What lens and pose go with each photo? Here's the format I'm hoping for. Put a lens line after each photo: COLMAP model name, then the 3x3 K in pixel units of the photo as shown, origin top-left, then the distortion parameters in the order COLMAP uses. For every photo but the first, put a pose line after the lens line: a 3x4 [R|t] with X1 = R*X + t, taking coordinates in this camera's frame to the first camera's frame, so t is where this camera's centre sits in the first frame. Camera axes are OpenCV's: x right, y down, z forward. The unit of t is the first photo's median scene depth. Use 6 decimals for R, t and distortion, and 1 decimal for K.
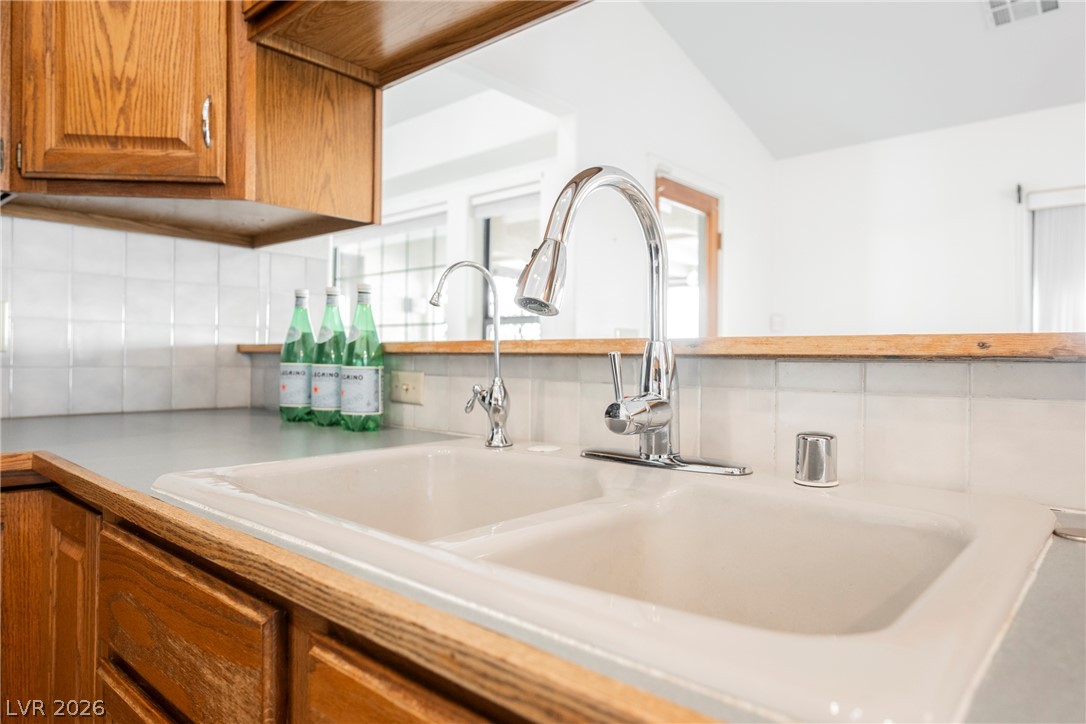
lens RADIAL K [[672.4, 0, 543.0], [0, 672.4, 362.0], [0, 0, 1]] dist [0.000926, -0.000110]
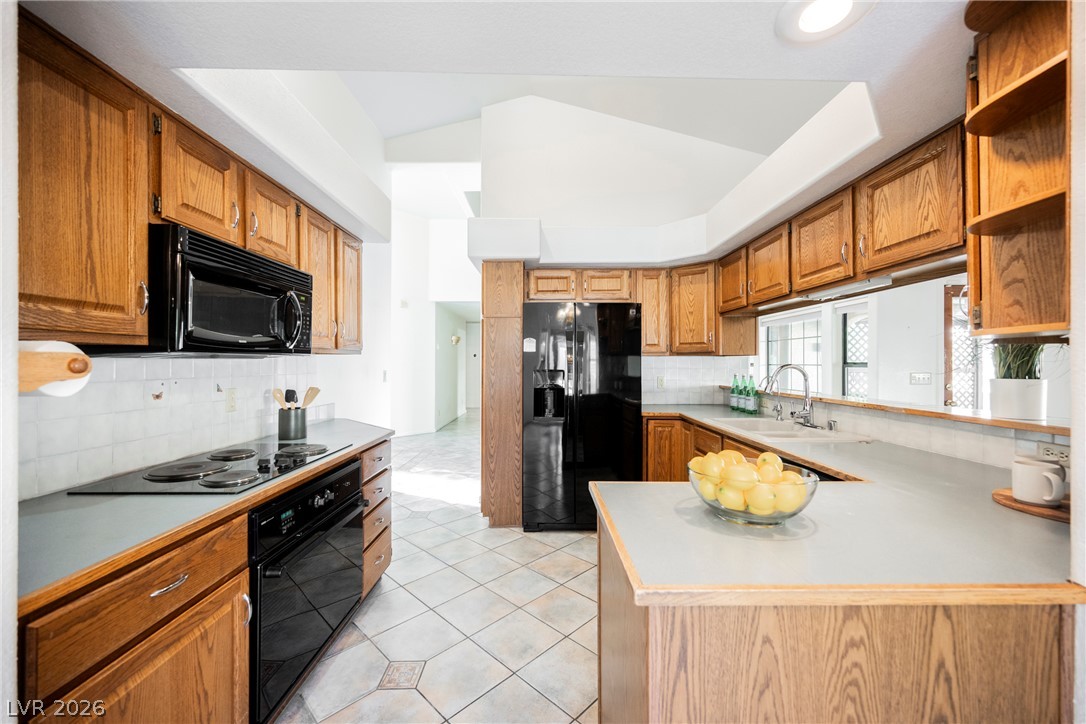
lens RADIAL K [[422.9, 0, 545.2], [0, 422.9, 362.2], [0, 0, 1]] dist [0.000092, -0.000085]
pose [[0.674515, -0.013677, -0.738134, 0.691844], [0.004509, 0.999886, -0.014407, -0.154810], [0.738247, 0.006390, 0.674500, -1.422226]]
